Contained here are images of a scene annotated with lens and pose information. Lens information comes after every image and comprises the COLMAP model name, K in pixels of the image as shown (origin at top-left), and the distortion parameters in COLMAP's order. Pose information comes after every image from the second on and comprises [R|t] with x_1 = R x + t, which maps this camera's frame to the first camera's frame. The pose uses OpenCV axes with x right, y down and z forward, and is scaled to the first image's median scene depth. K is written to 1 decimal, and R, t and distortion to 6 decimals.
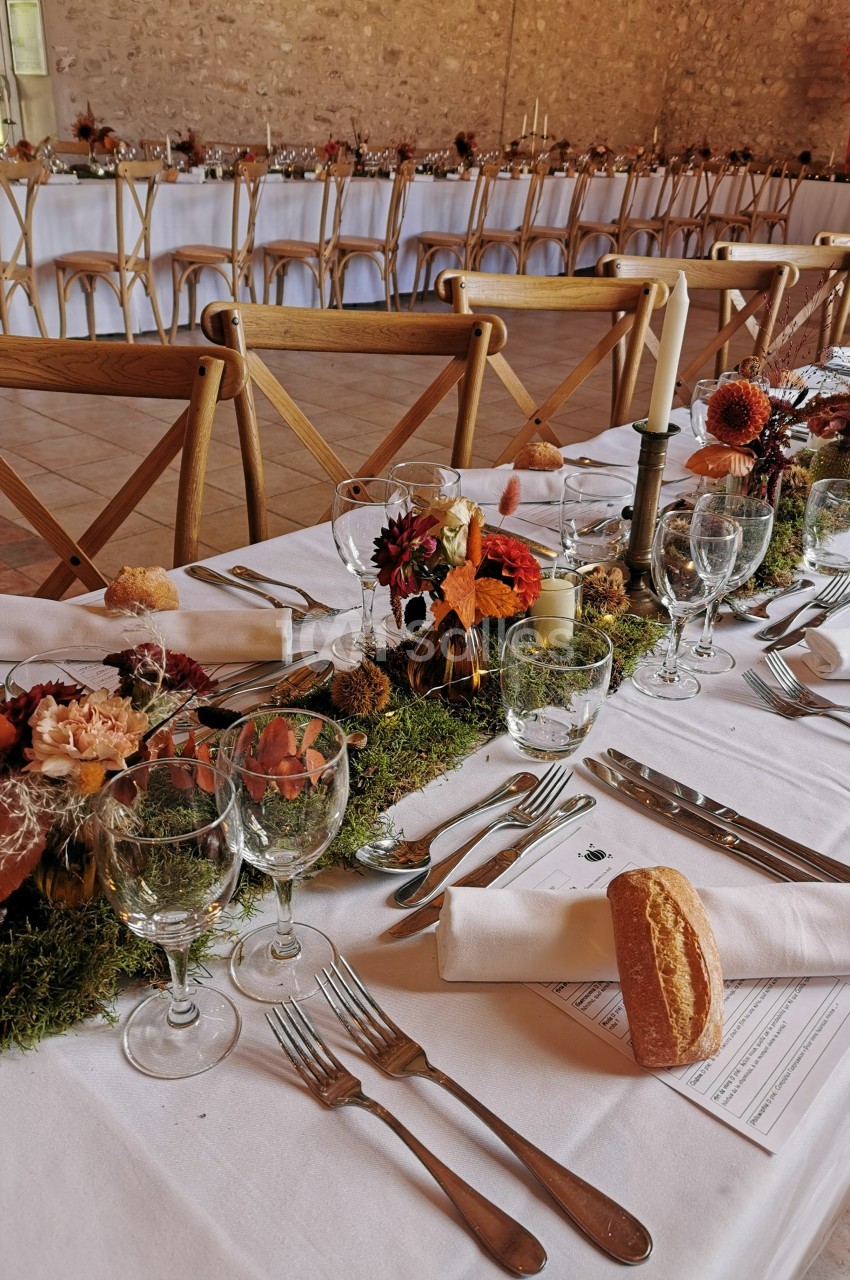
lens RADIAL K [[981.1, 0, 425.0], [0, 981.1, 640.0], [0, 0, 1]] dist [-0.003184, -0.002598]
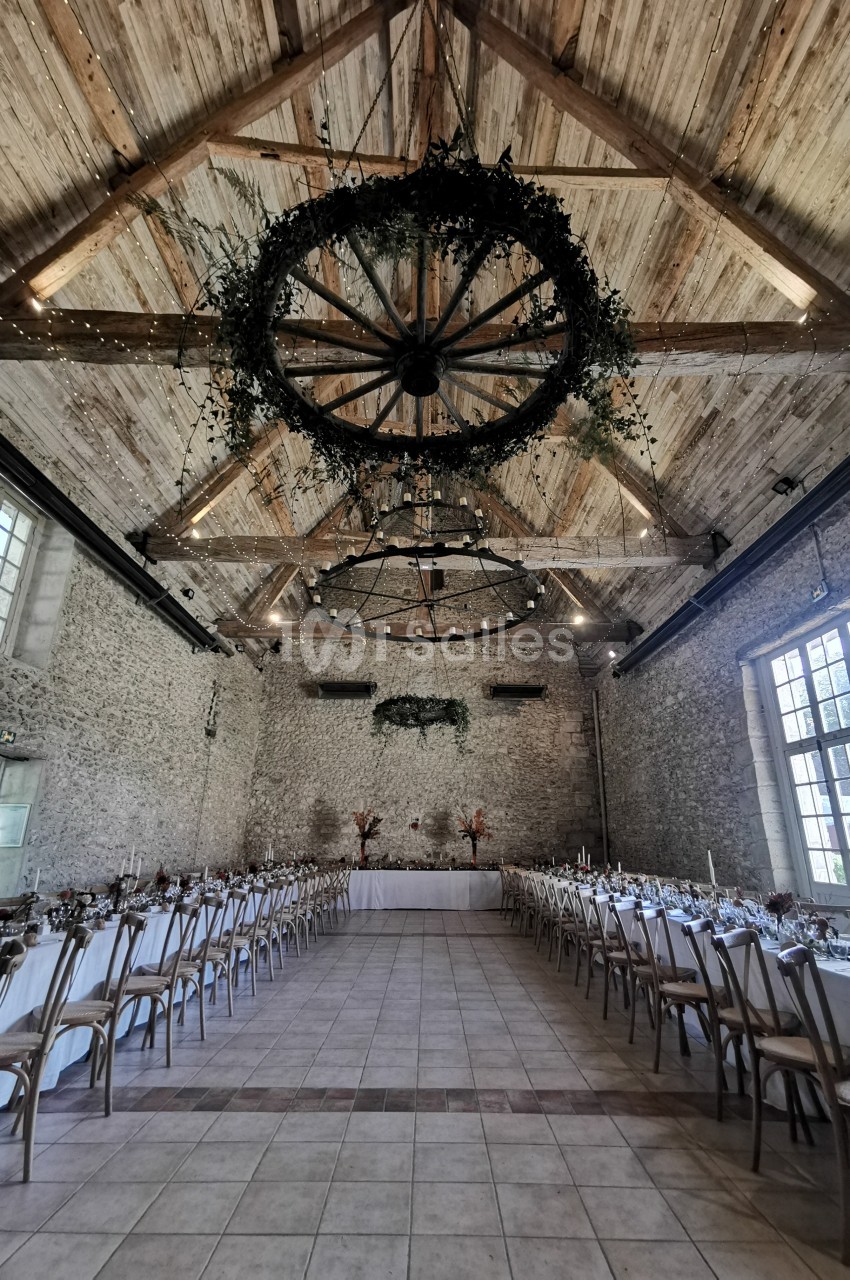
lens RADIAL K [[597.5, 0, 425.0], [0, 597.5, 640.0], [0, 0, 1]] dist [-0.000221, -0.000068]
pose [[0.726404, 0.174211, 0.664821, -0.393441], [0.355350, 0.732797, -0.580289, -0.024449], [-0.588272, 0.657768, 0.470401, -0.027329]]
